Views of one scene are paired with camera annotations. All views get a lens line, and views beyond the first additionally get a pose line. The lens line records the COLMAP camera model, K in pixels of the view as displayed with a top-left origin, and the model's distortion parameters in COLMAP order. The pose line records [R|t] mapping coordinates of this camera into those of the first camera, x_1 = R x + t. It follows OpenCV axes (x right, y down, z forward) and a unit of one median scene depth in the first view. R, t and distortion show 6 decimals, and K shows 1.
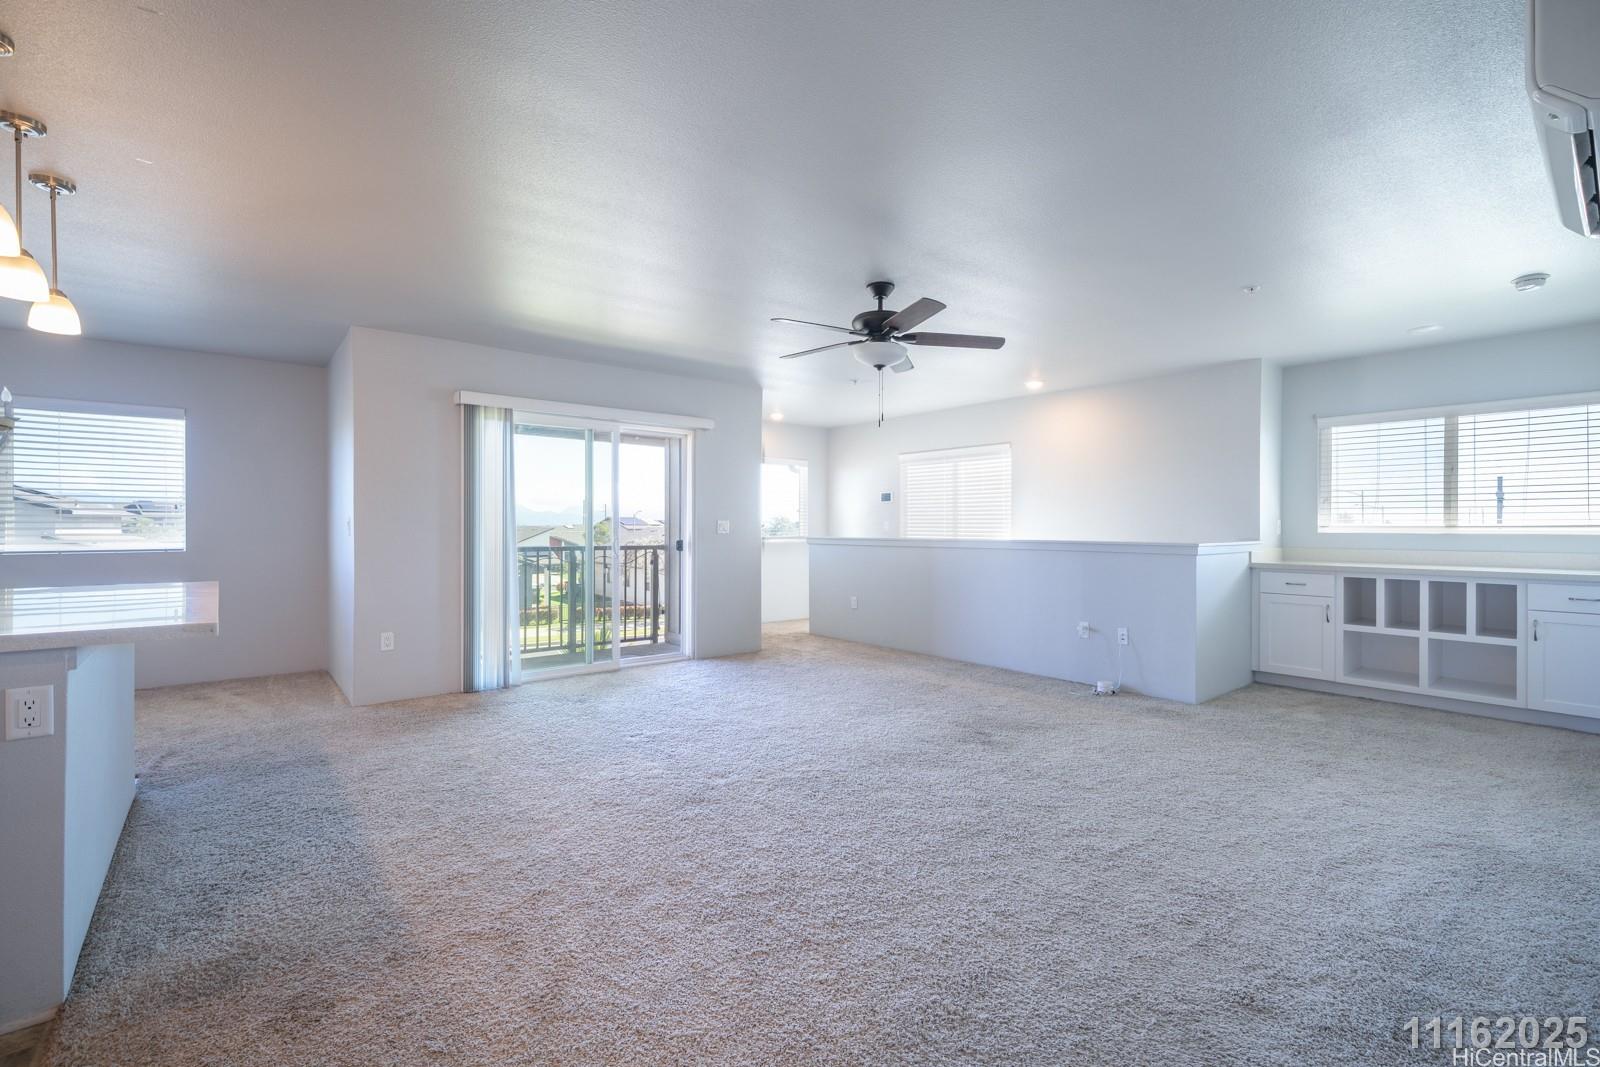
lens RADIAL K [[709.2, 0, 836.0], [0, 709.2, 528.5], [0, 0, 1]] dist [0.000835, 0.000088]
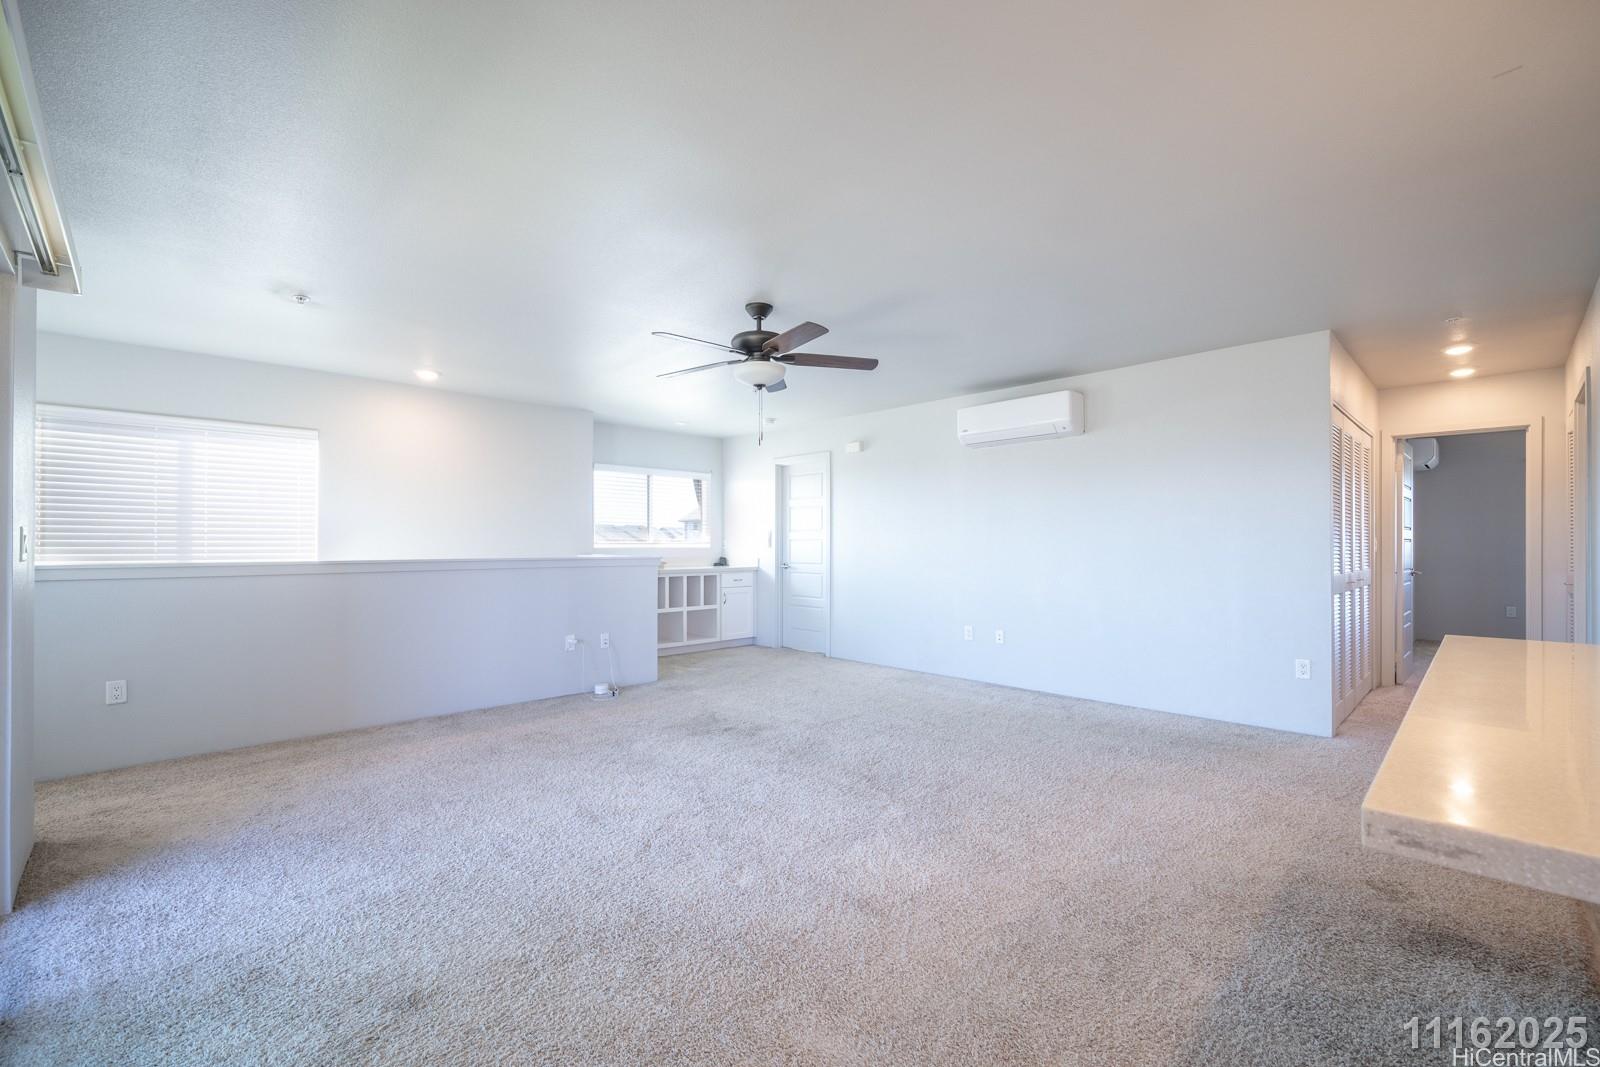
lens RADIAL K [[675.8, 0, 800.0], [0, 675.8, 533.5], [0, 0, 1]] dist [0.037124, 0.000008]
pose [[-0.053431, 0.015204, 0.998456, -0.779642], [0.003289, 0.999881, -0.015049, -0.000073], [-0.998566, 0.002479, -0.053475, 0.853676]]
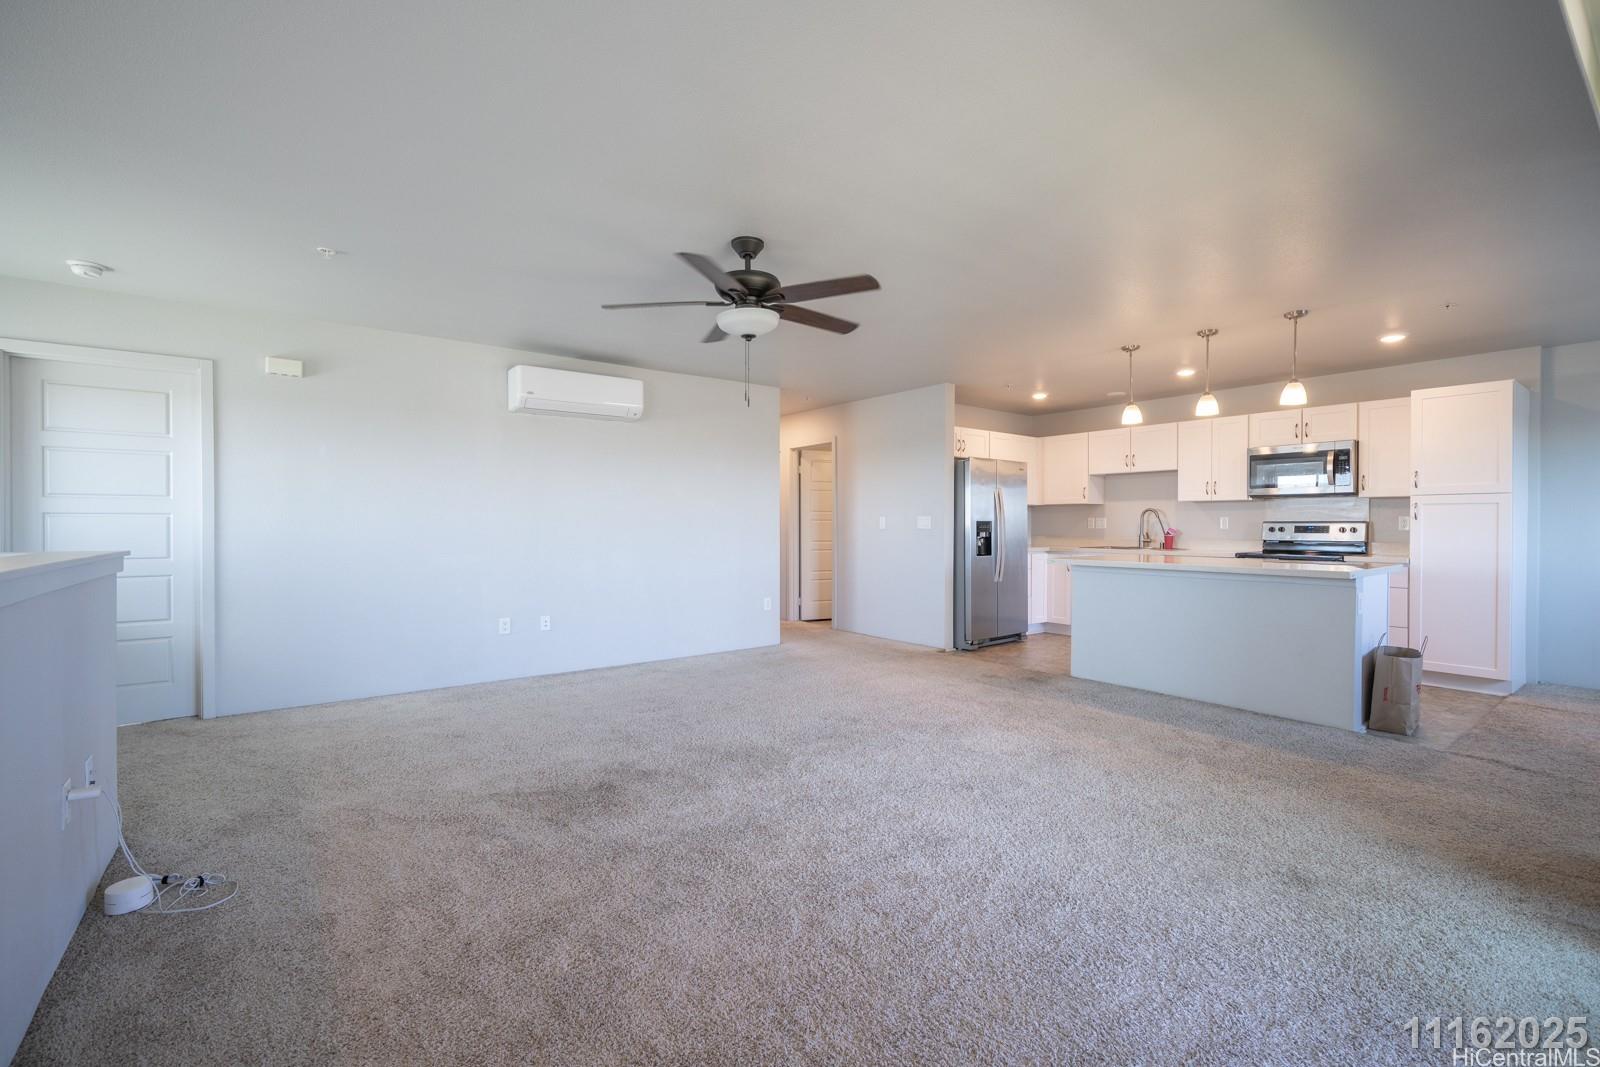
lens RADIAL K [[691.6, 0, 809.6], [0, 691.6, 529.5], [0, 0, 1]] dist [-0.000331, 0.000033]
pose [[-0.997570, -0.005371, 0.069462, -0.062790], [-0.004236, 0.999855, 0.016474, -0.007661], [-0.069541, 0.016140, -0.997449, 1.577383]]
